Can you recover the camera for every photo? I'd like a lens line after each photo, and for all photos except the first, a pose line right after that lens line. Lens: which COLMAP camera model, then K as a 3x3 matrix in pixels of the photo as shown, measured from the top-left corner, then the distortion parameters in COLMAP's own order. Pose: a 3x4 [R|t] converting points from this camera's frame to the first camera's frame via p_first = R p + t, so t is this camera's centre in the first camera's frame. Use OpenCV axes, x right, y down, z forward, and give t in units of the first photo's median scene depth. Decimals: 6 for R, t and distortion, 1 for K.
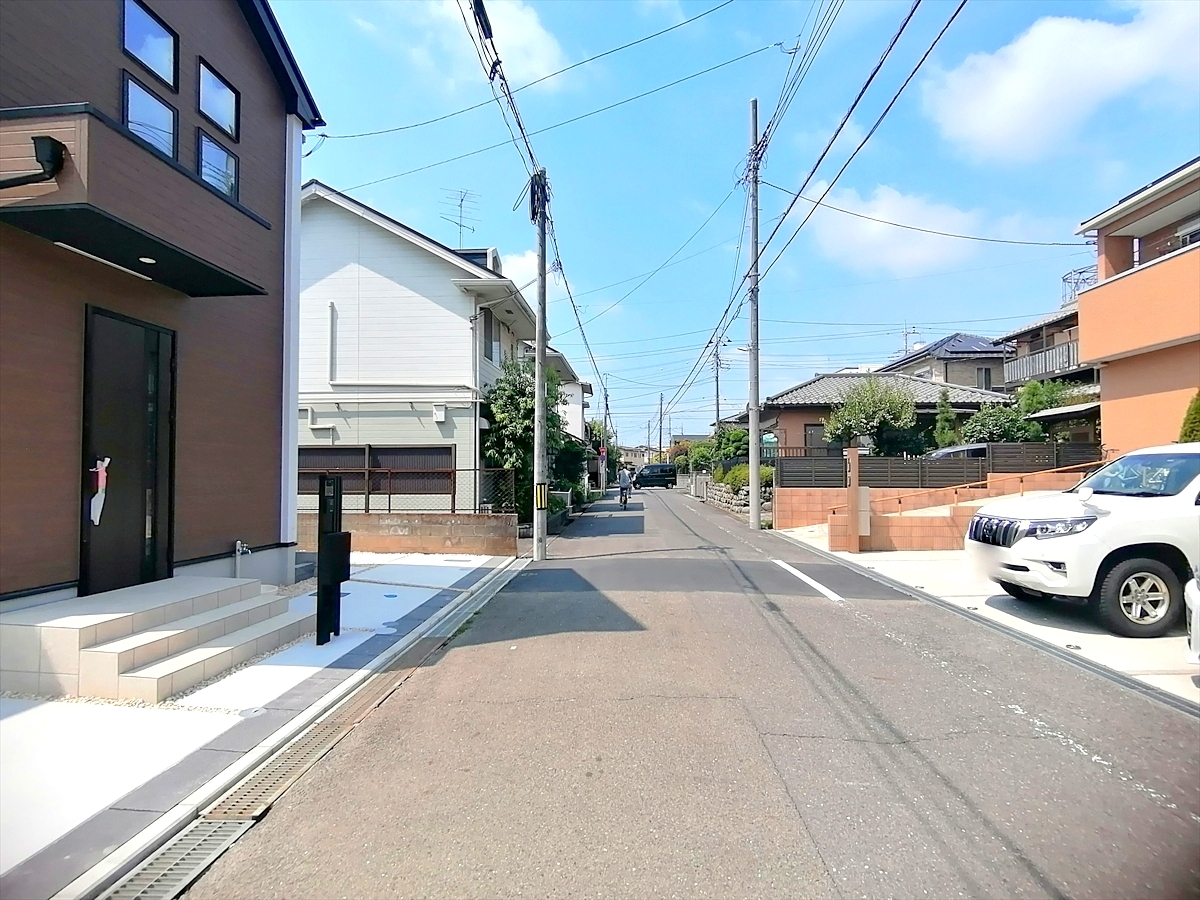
lens RADIAL K [[633.6, 0, 598.7], [0, 633.6, 451.3], [0, 0, 1]] dist [-0.030513, -0.000681]
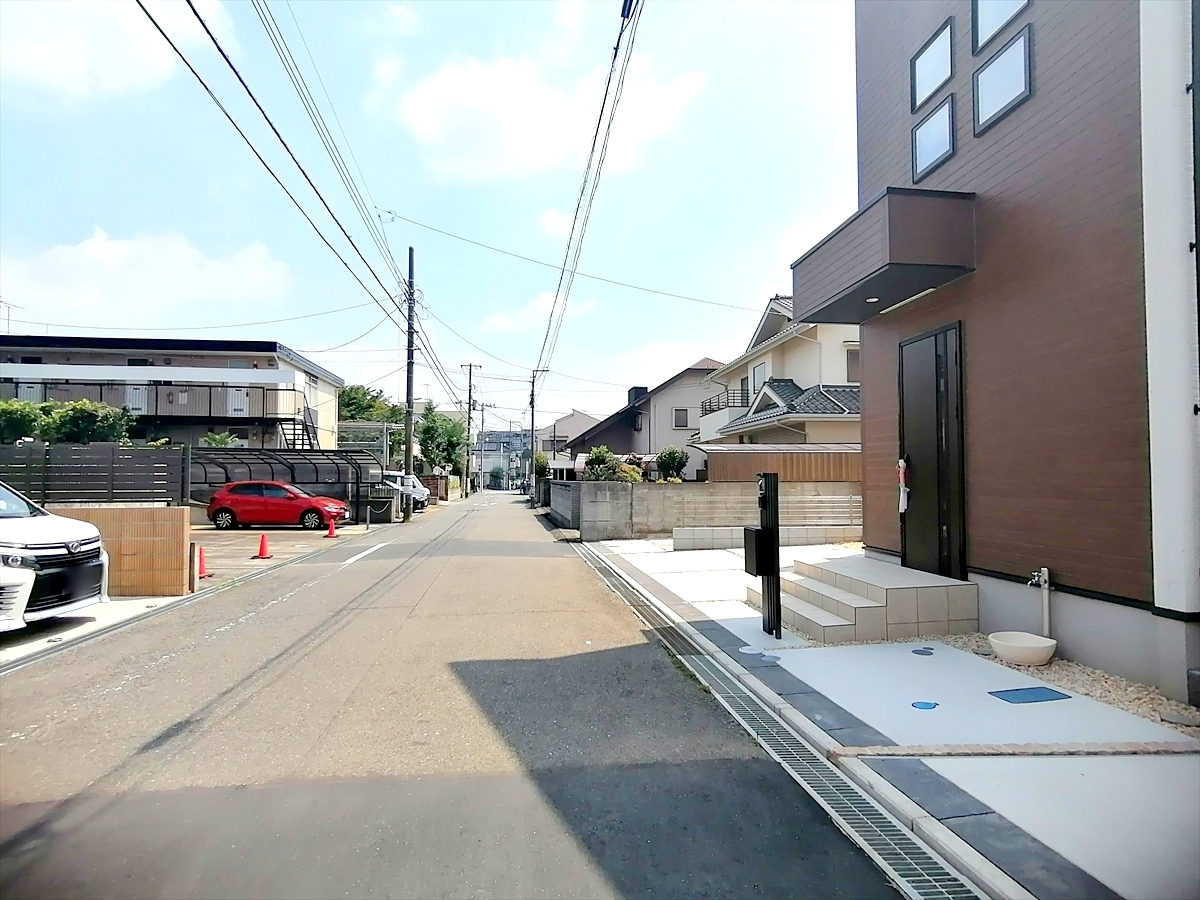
lens RADIAL K [[633.6, 0, 602.7], [0, 633.6, 452.8], [0, 0, 1]] dist [-0.030513, -0.000681]
pose [[-0.981317, -0.003685, -0.192362, 0.038919], [0.010887, 0.997151, -0.074638, 0.078127], [0.192089, -0.075338, -0.978481, 1.955569]]
